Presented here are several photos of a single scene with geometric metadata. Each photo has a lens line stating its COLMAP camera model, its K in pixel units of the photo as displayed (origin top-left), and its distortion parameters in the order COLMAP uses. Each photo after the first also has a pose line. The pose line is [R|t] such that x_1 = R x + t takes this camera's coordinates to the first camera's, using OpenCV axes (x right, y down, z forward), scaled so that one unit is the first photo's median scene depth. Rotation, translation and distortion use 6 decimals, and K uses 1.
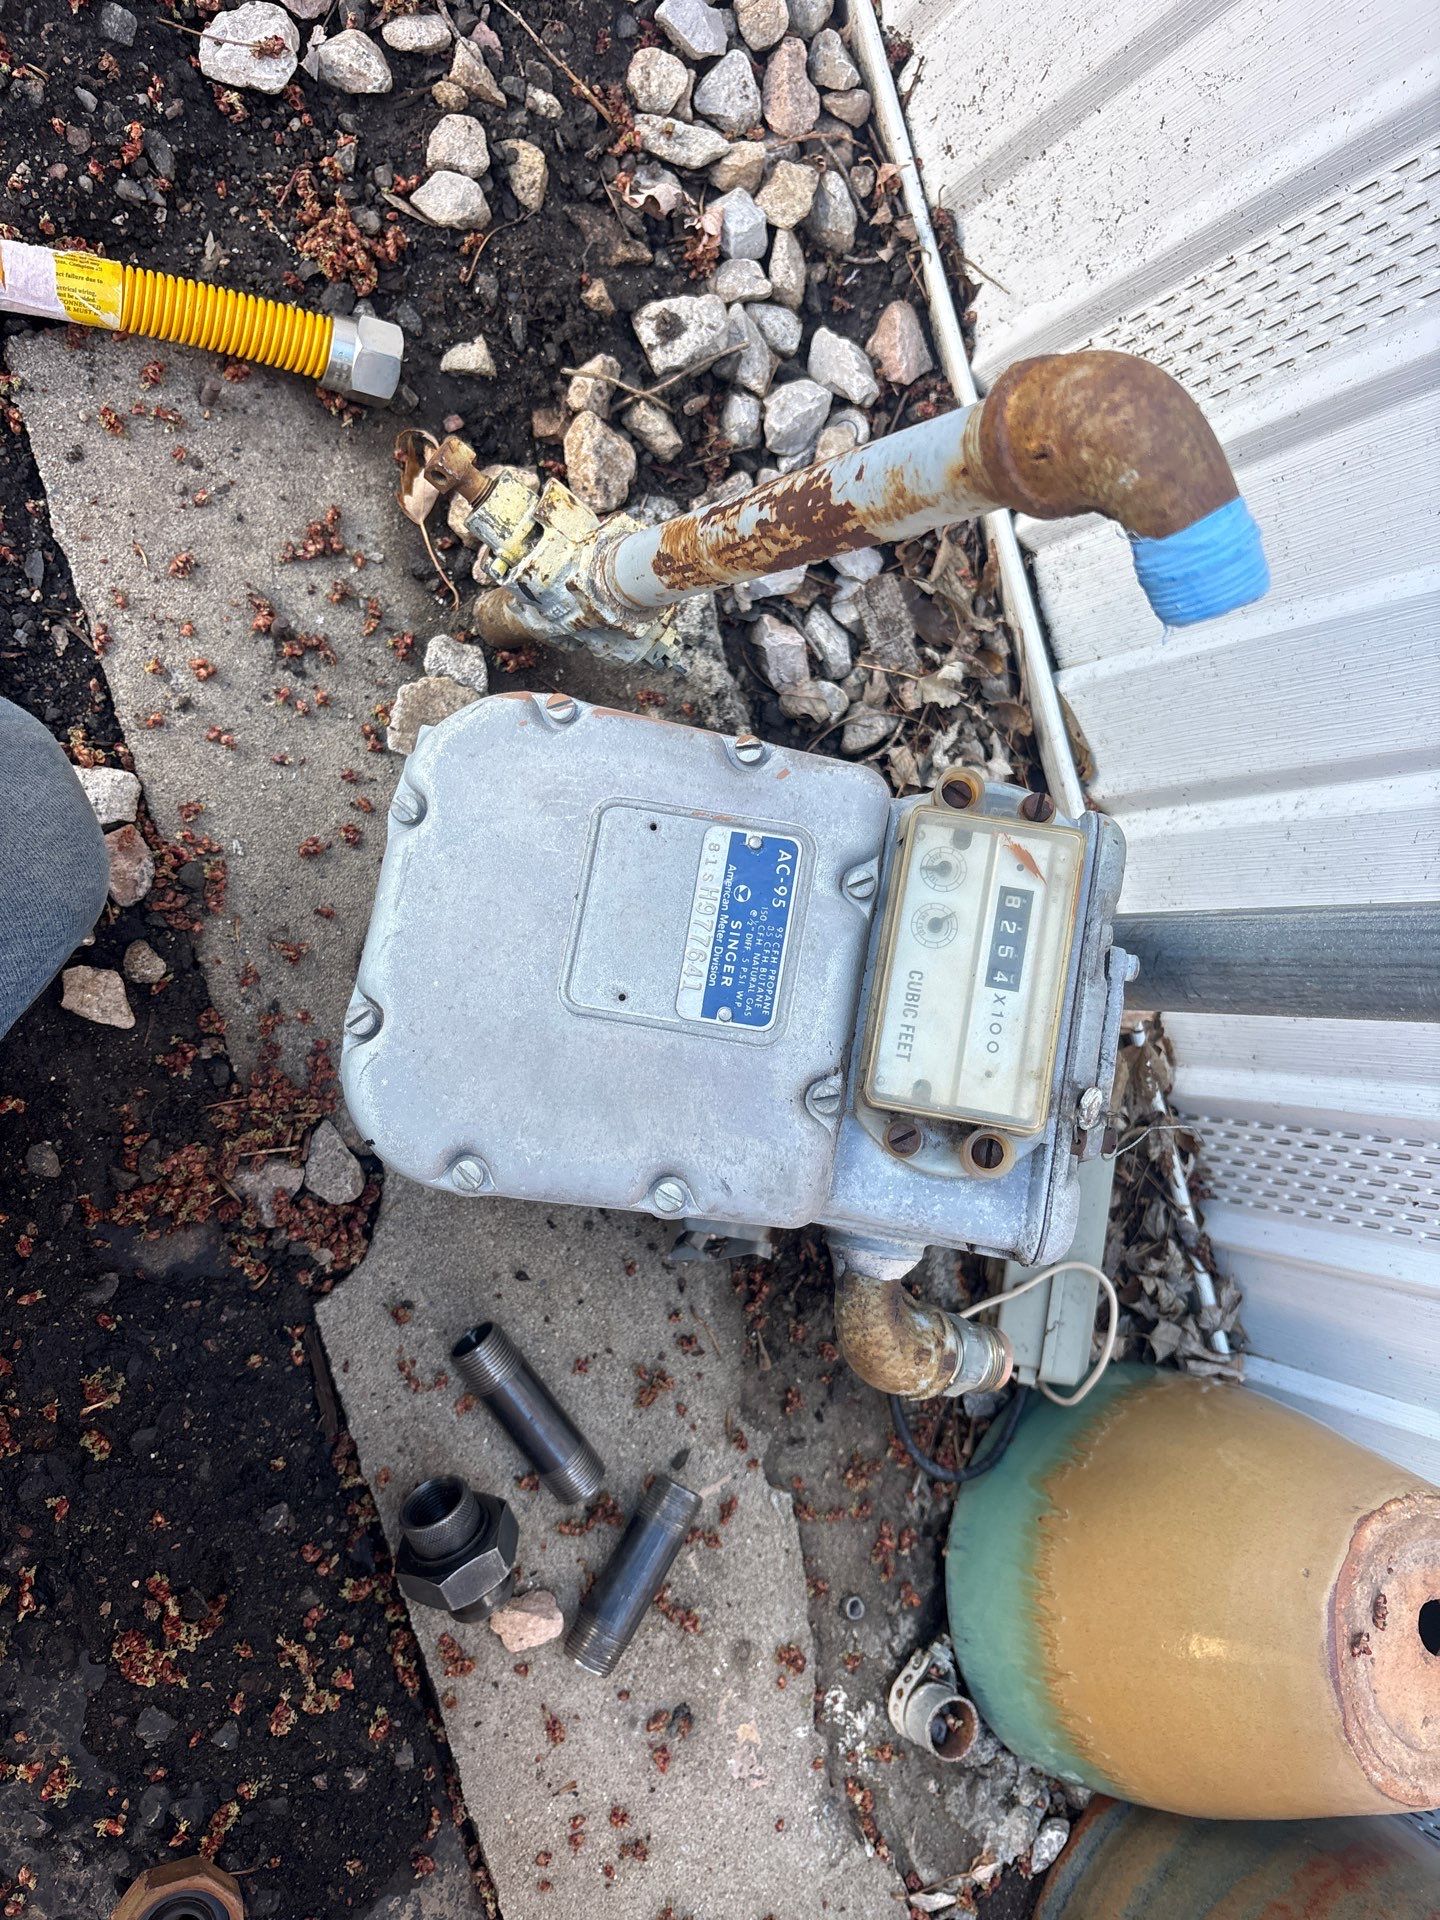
lens RADIAL K [[1463.1, 0, 733.5], [0, 1463.1, 949.9], [0, 0, 1]] dist [-0.011539, 0.000636]
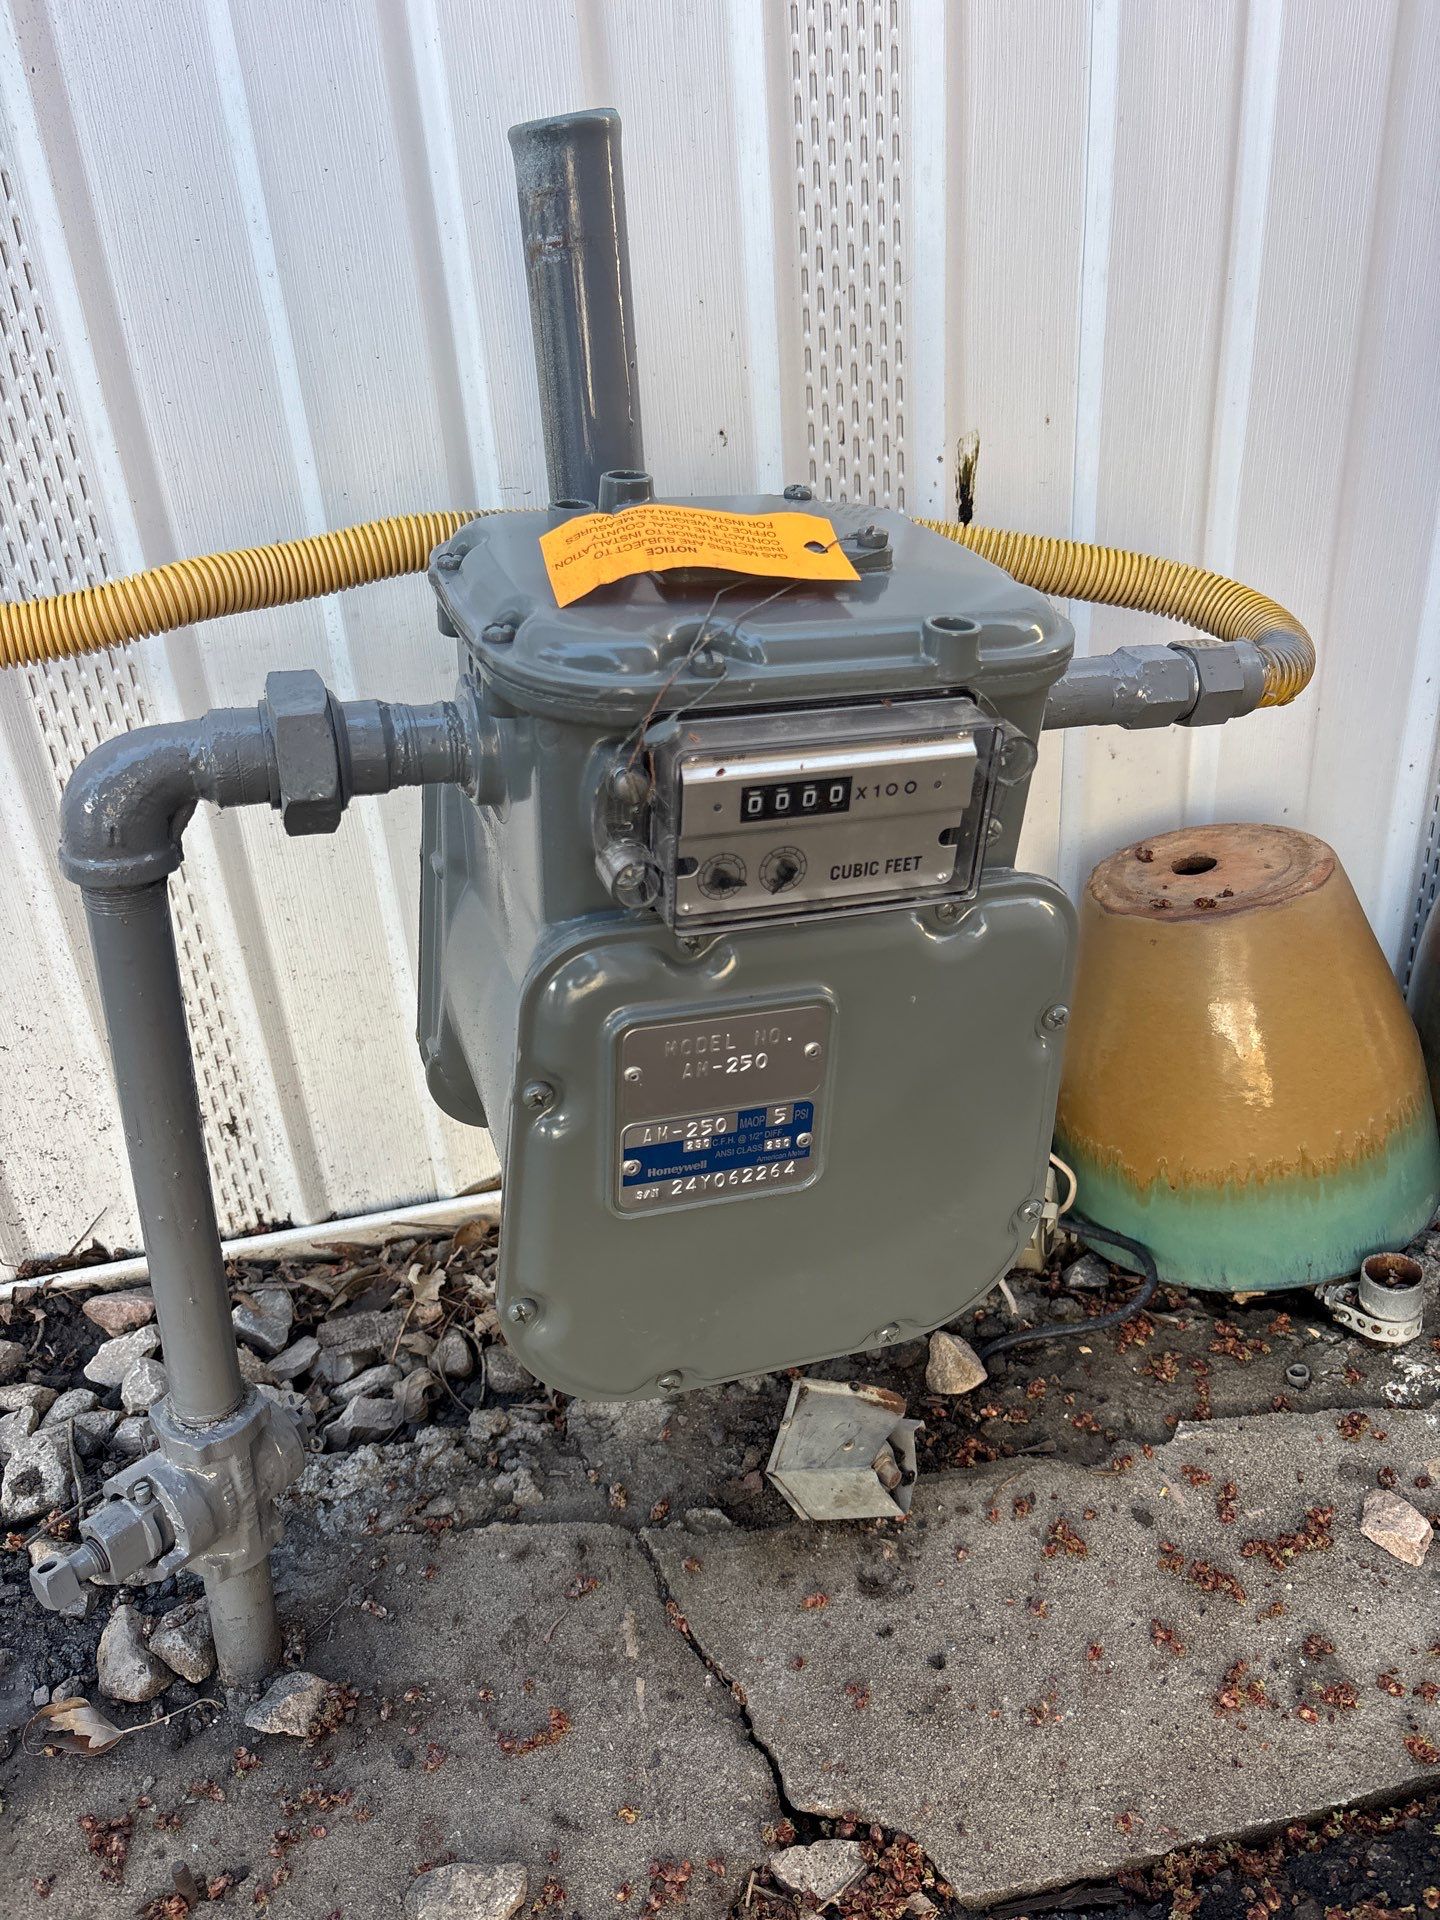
lens RADIAL K [[1463.1, 0, 727.6], [0, 1463.1, 953.2], [0, 0, 1]] dist [-0.011539, 0.000636]
pose [[0.065475, -0.809989, 0.582778, -0.305381], [0.993142, -0.003796, -0.116856, 0.189047], [0.096864, 0.586433, 0.804185, -0.011871]]
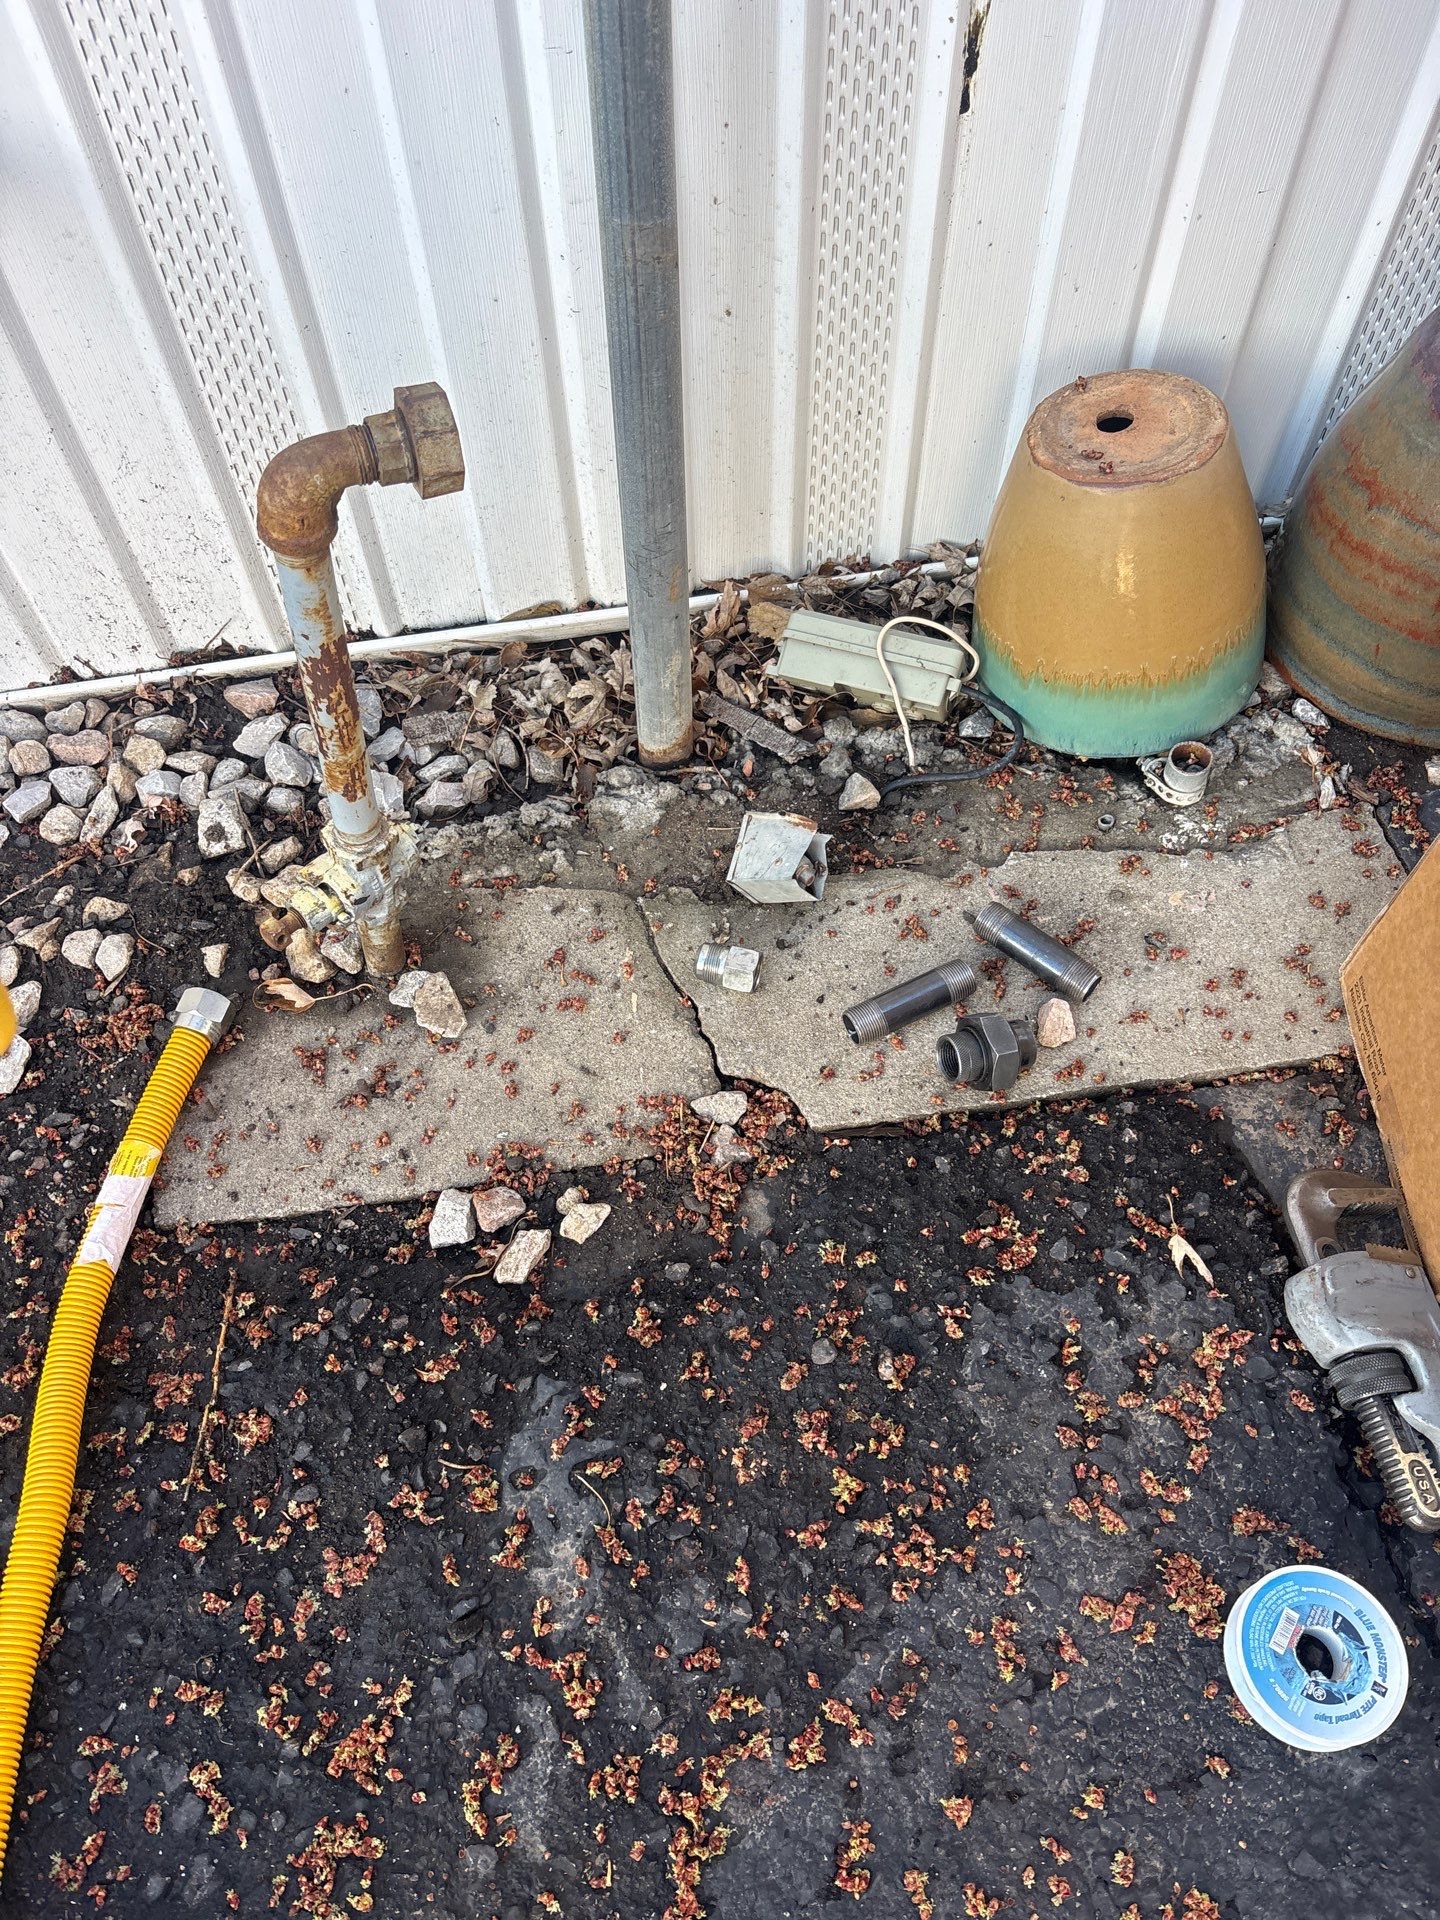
lens RADIAL K [[1463.1, 0, 715.6], [0, 1463.1, 966.0], [0, 0, 1]] dist [-0.011539, 0.000636]
pose [[0.131214, -0.987869, 0.083055, -0.232826], [0.988165, 0.123617, -0.090822, 0.233991], [0.079453, 0.093989, 0.992398, -0.440326]]
